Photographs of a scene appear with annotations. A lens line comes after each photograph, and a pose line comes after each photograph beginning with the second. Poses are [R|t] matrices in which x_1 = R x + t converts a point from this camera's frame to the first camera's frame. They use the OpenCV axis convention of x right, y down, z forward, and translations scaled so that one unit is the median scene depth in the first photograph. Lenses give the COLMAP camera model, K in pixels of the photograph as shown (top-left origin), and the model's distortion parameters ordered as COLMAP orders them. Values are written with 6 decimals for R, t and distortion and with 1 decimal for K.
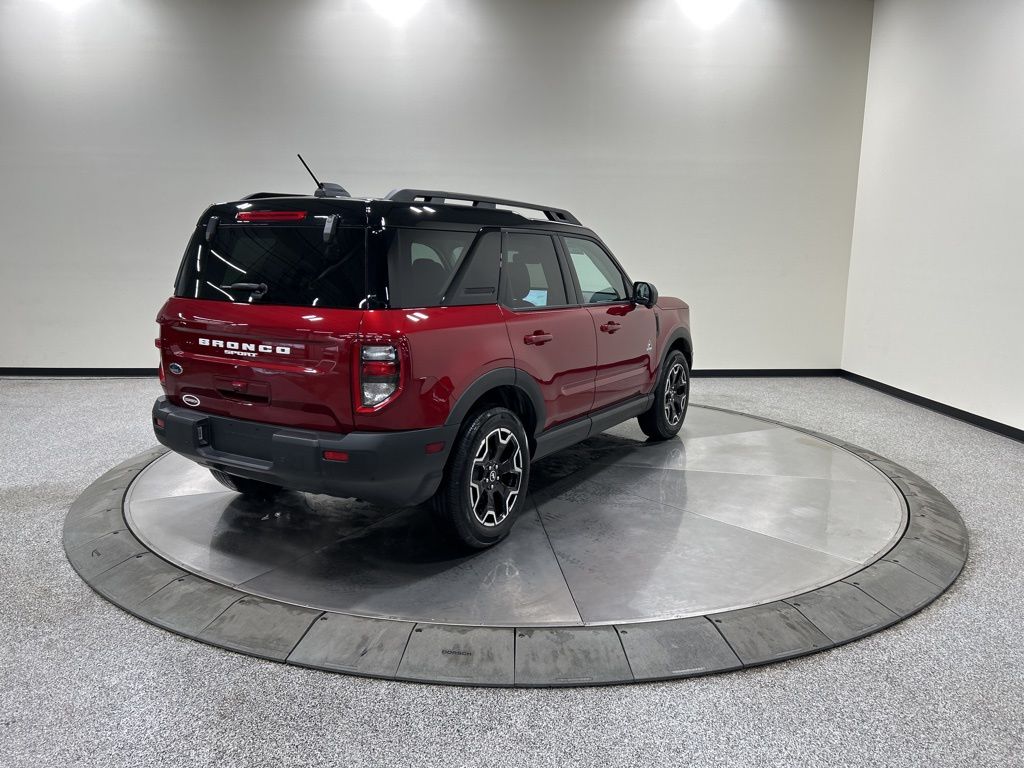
lens RADIAL K [[769.6, 0, 512.0], [0, 769.6, 384.0], [0, 0, 1]] dist [0.041750, -0.010151]
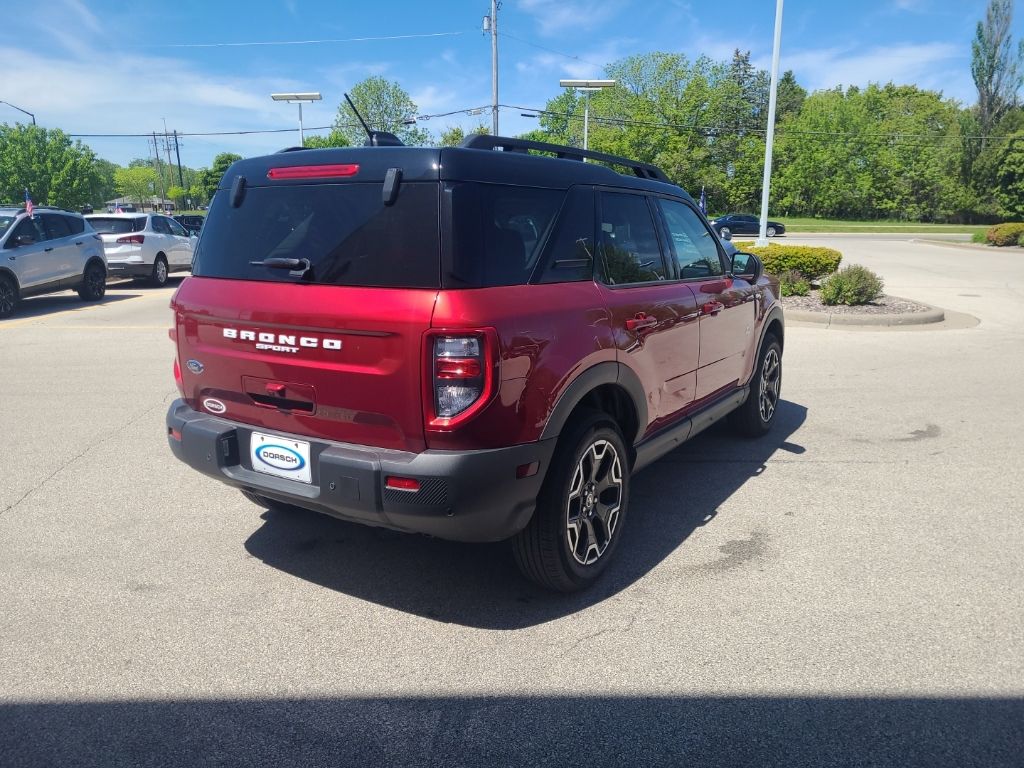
lens RADIAL K [[769.6, 0, 512.0], [0, 769.6, 384.0], [0, 0, 1]] dist [0.041750, -0.010151]
pose [[0.999837, -0.005642, -0.017174, -0.095409], [0.006099, 0.999625, 0.026688, -0.021531], [0.017017, -0.026788, 0.999496, 0.211770]]
